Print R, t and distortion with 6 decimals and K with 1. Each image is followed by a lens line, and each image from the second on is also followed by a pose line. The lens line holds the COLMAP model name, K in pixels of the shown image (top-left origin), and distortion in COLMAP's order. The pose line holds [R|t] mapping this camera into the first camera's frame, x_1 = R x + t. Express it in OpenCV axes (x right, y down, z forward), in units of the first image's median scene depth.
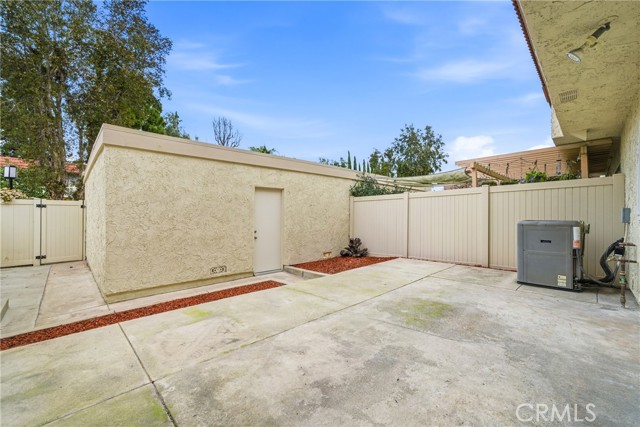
lens RADIAL K [[256.5, 0, 313.8], [0, 256.5, 215.3], [0, 0, 1]] dist [-0.009418, 0.000240]
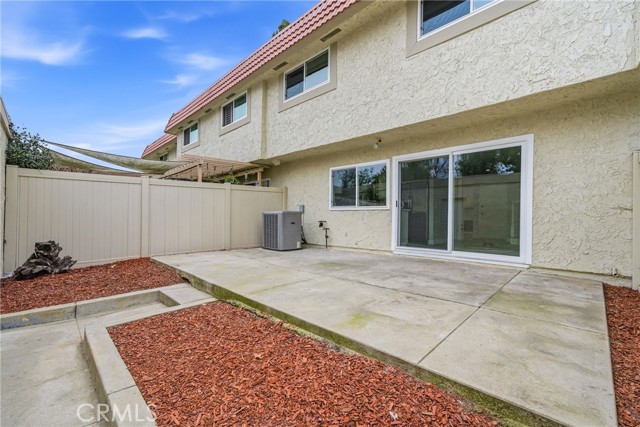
lens RADIAL K [[256.5, 0, 323.9], [0, 256.5, 217.2], [0, 0, 1]] dist [-0.009418, 0.000240]
pose [[0.007443, -0.002974, 0.999968, -1.416817], [-0.014079, 0.999896, 0.003079, 0.073468], [-0.999873, -0.014101, 0.007401, 1.255961]]
